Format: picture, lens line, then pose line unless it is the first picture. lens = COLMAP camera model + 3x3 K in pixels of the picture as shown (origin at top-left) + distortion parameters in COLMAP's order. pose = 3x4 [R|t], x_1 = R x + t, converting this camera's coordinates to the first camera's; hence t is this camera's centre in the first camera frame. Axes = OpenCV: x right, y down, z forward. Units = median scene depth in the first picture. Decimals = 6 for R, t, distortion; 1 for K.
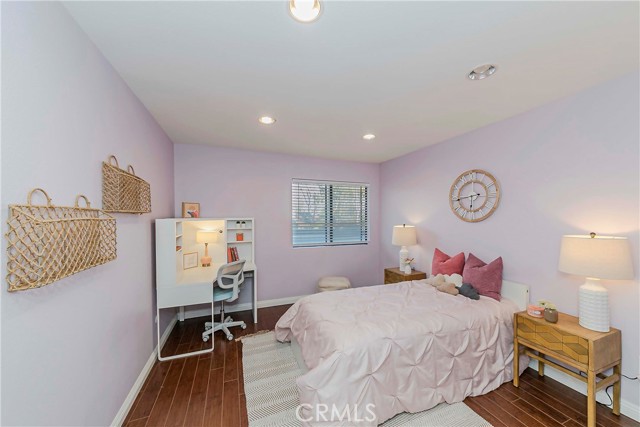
lens RADIAL K [[237.6, 0, 321.2], [0, 237.6, 220.4], [0, 0, 1]] dist [0.000918, 0.000024]
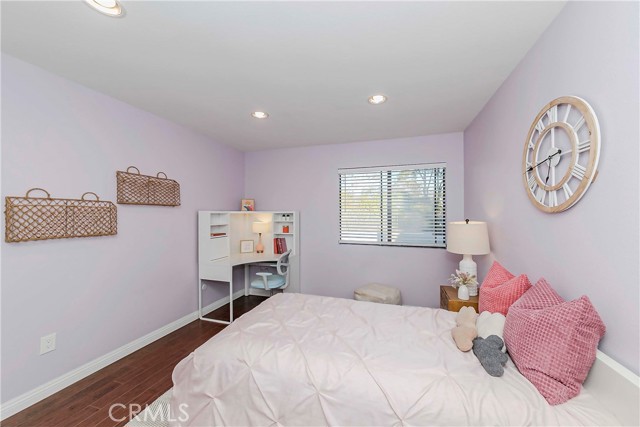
lens RADIAL K [[235.9, 0, 313.5], [0, 235.9, 212.9], [0, 0, 1]] dist [0.000069, -0.000018]
pose [[0.769848, -0.003178, -0.638219, 0.455618], [-0.014278, 0.999652, -0.022200, 0.019335], [0.638067, 0.026203, 0.769535, 0.275195]]
